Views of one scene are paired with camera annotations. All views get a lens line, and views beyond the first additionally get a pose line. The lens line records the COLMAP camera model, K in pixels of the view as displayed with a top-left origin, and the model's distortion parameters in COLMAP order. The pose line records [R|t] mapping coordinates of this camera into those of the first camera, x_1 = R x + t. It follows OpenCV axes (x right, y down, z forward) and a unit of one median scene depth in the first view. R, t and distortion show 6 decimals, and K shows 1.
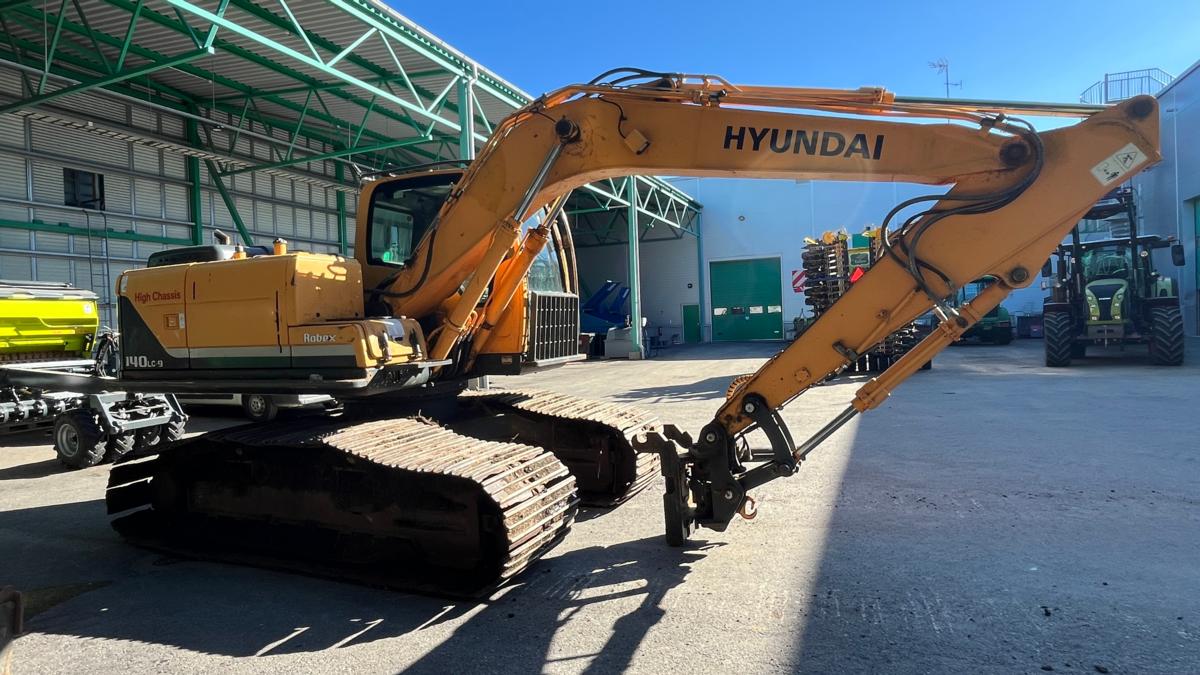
lens RADIAL K [[698.9, 0, 597.1], [0, 698.9, 335.8], [0, 0, 1]] dist [-0.001670, -0.000226]
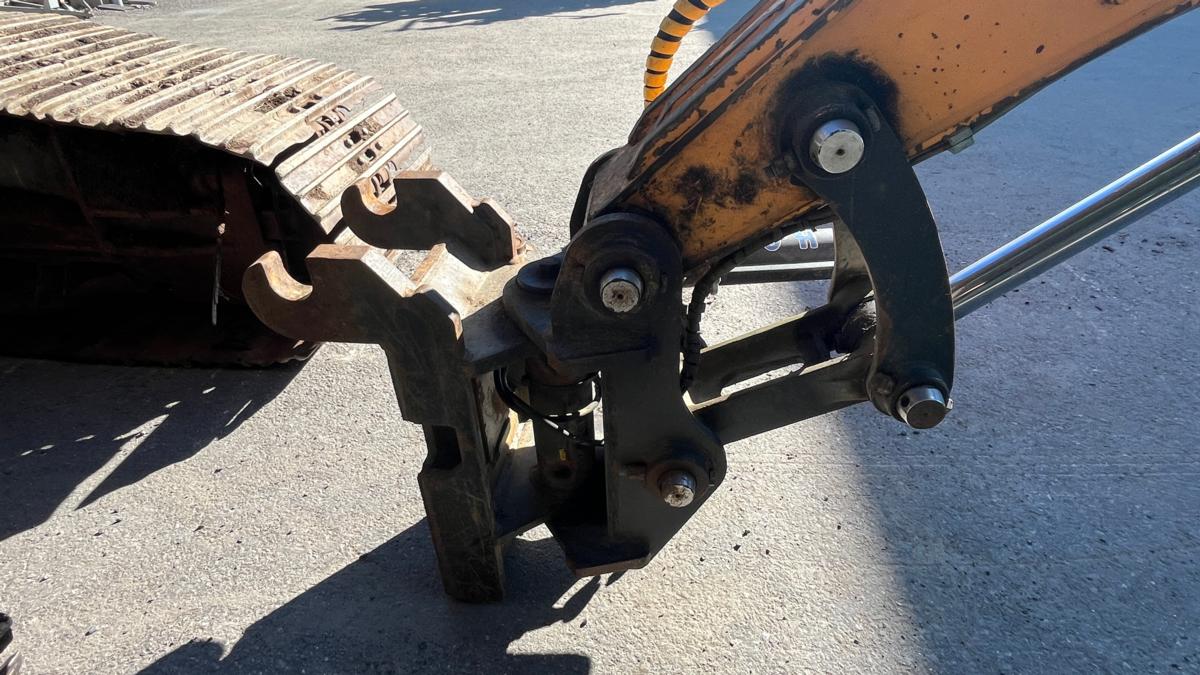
lens RADIAL K [[698.9, 0, 592.1], [0, 698.9, 343.5], [0, 0, 1]] dist [-0.001670, -0.000226]
pose [[0.953026, -0.131117, 0.273039, 0.087336], [-0.025176, 0.864037, 0.502798, 0.049785], [-0.301841, -0.486054, 0.820149, 0.749886]]
